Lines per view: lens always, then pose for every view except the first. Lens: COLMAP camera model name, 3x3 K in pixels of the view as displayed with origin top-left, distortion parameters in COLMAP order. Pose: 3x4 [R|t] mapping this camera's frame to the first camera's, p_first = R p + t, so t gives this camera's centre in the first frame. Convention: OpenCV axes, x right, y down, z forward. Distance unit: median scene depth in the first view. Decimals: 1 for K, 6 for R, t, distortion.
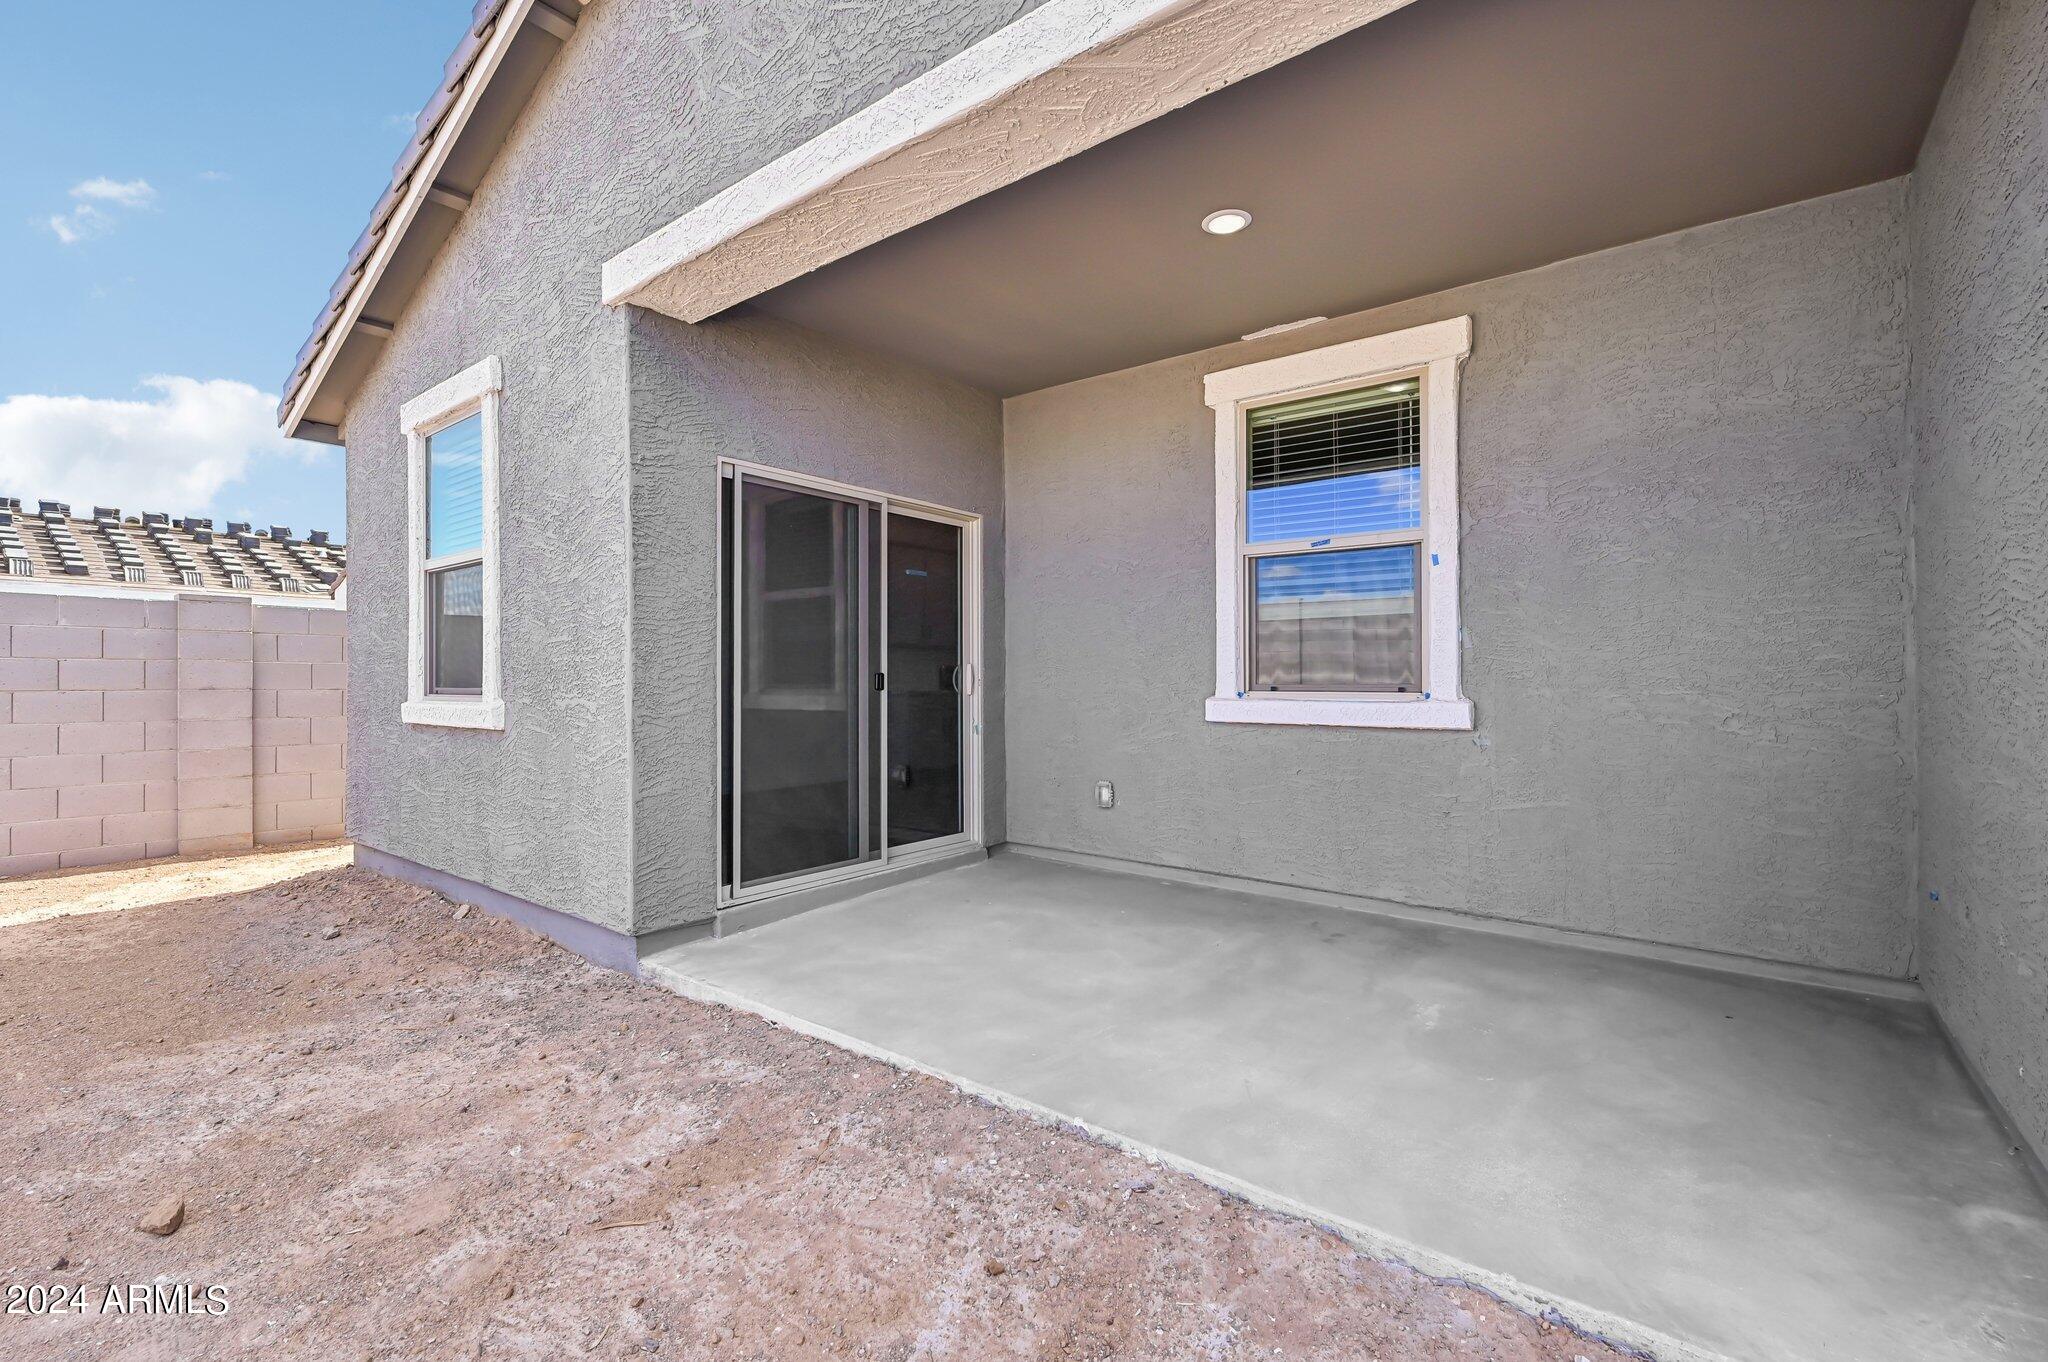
lens RADIAL K [[886.5, 0, 1032.5], [0, 886.5, 682.7], [0, 0, 1]] dist [0.001316, 0.000093]
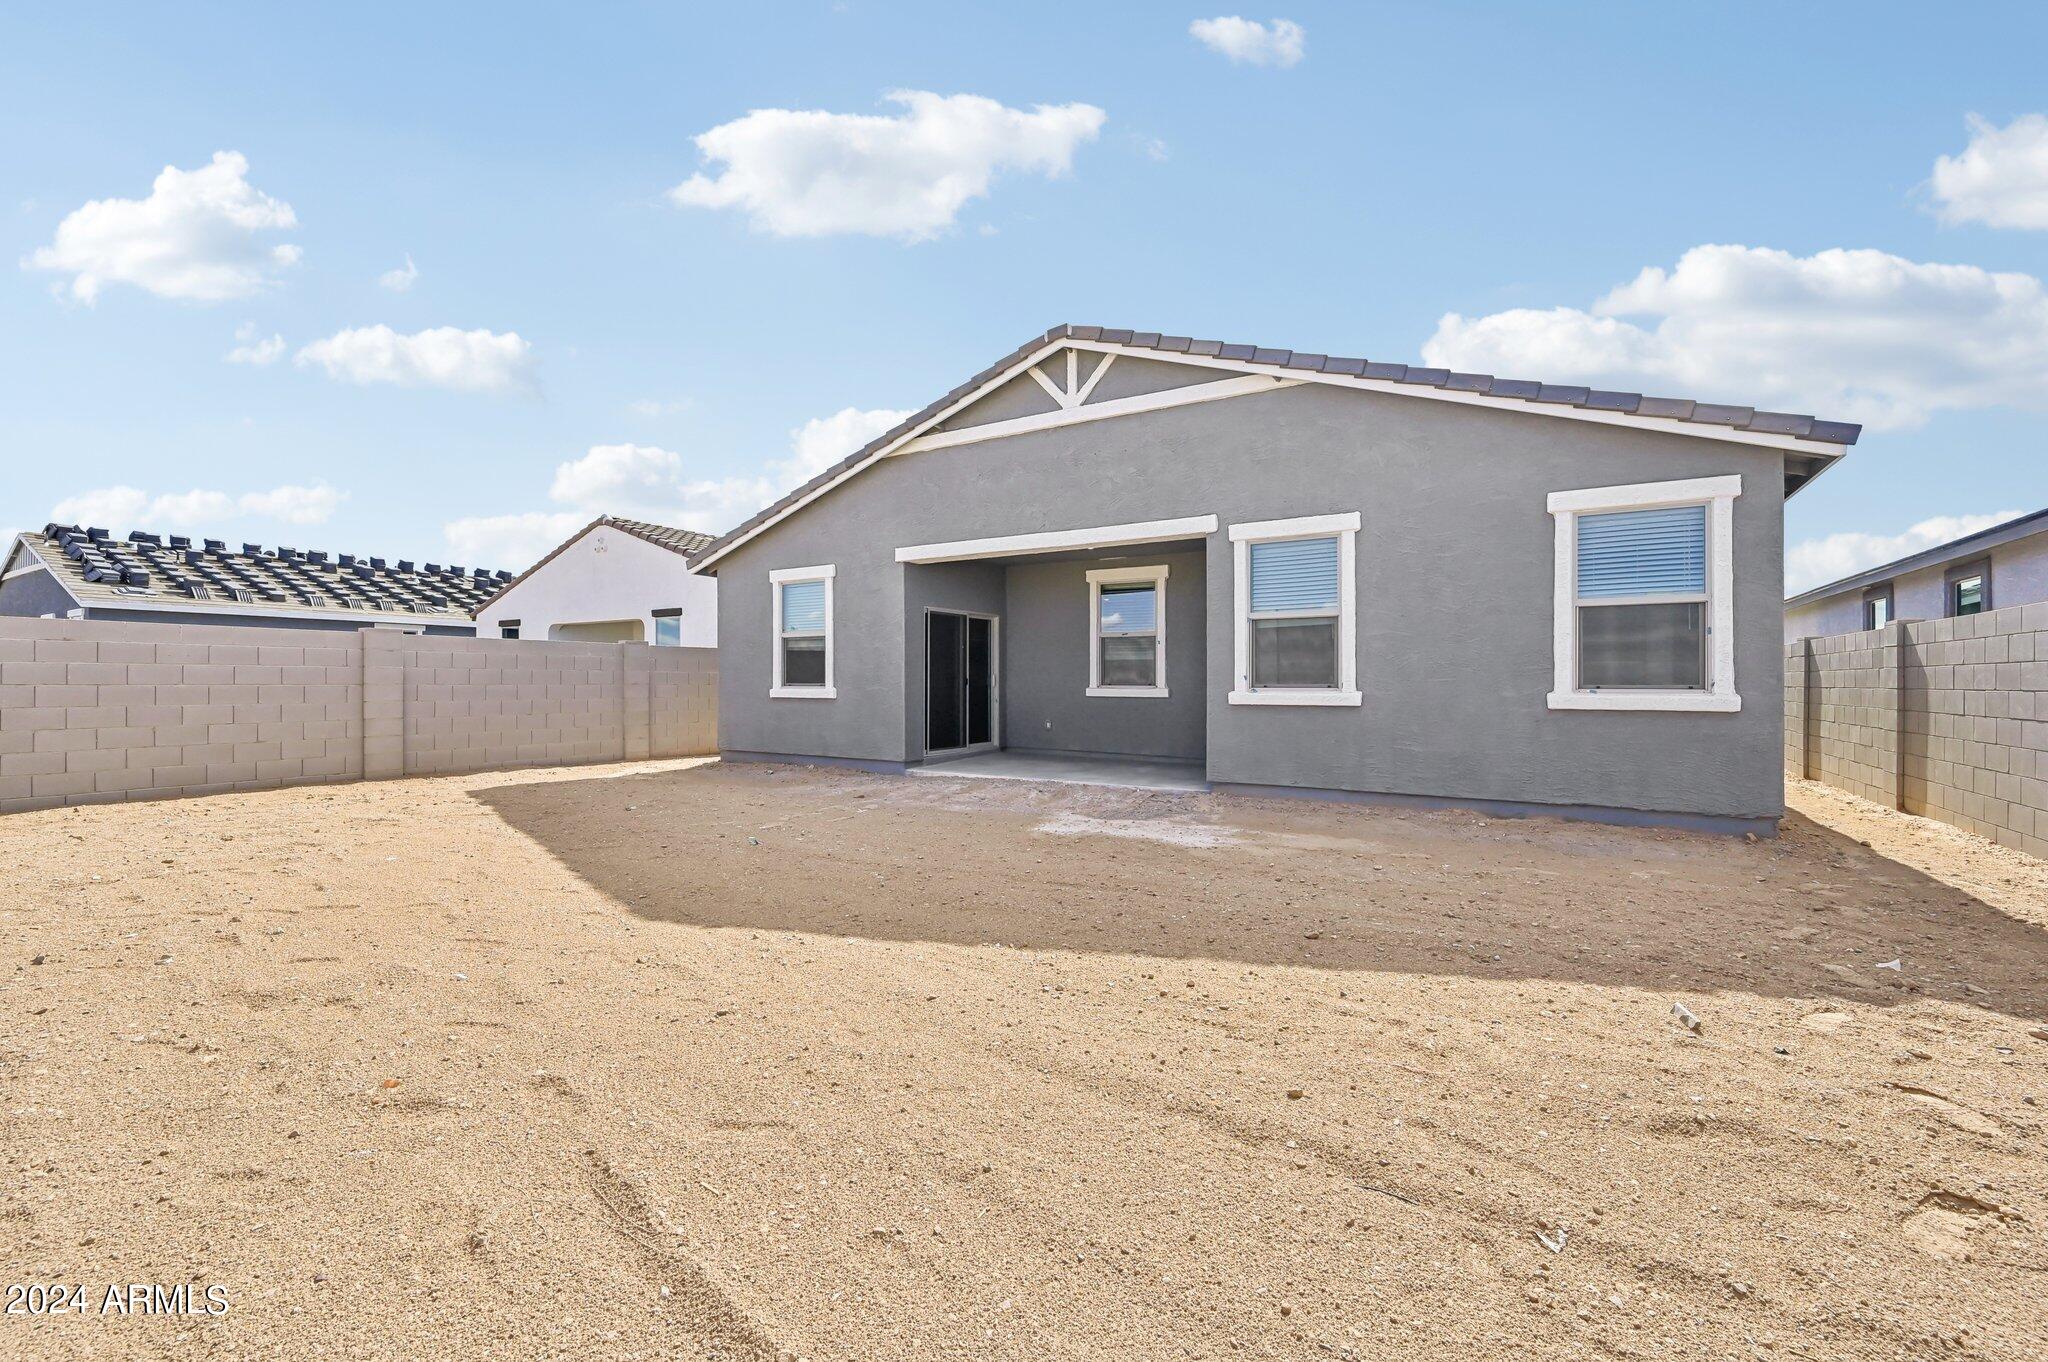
lens RADIAL K [[838.8, 0, 1015.7], [0, 838.8, 683.6], [0, 0, 1]] dist [-0.001295, -0.000149]
pose [[0.995845, 0.002024, 0.091046, -0.249907], [-0.002208, 0.999996, 0.001927, 0.000109], [-0.091042, -0.002120, 0.995845, -1.517696]]
